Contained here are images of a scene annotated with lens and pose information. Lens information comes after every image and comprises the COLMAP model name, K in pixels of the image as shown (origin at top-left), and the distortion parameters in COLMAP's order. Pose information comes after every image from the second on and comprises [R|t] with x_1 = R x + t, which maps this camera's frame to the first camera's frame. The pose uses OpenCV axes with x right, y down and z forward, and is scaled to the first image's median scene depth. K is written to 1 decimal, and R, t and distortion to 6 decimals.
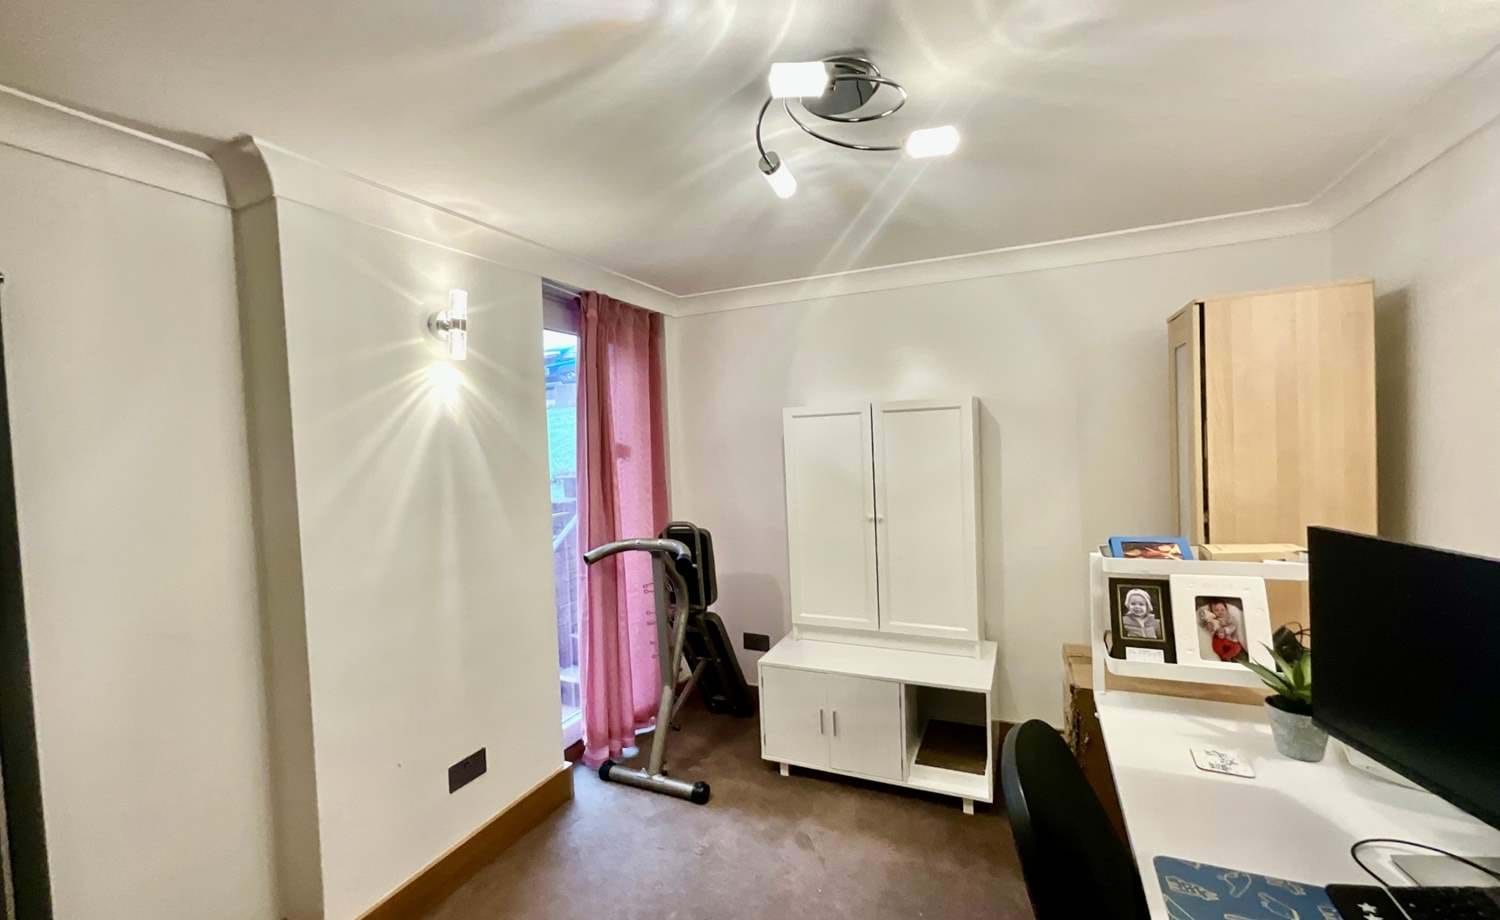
lens RADIAL K [[617.1, 0, 756.9], [0, 617.1, 462.5], [0, 0, 1]] dist [0.000813, -0.000111]
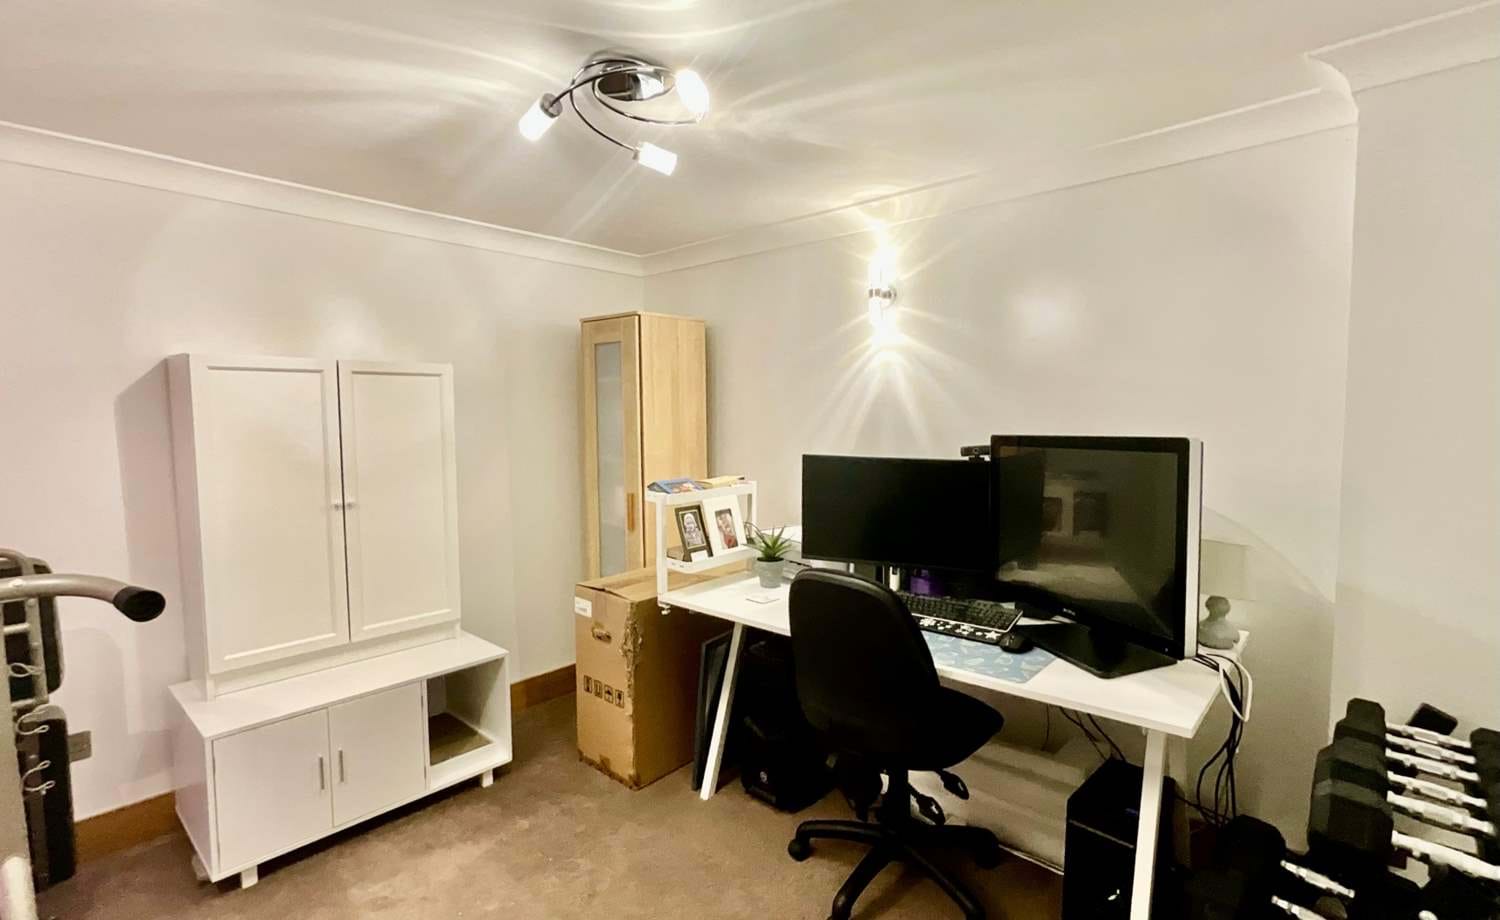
lens RADIAL K [[687.6, 0, 760.6], [0, 687.6, 457.1], [0, 0, 1]] dist [-0.005365, -0.000634]
pose [[0.297111, -0.026717, 0.954469, -0.581099], [0.031108, 0.999349, 0.018290, 0.034566], [-0.954336, 0.024257, 0.297748, 0.244941]]
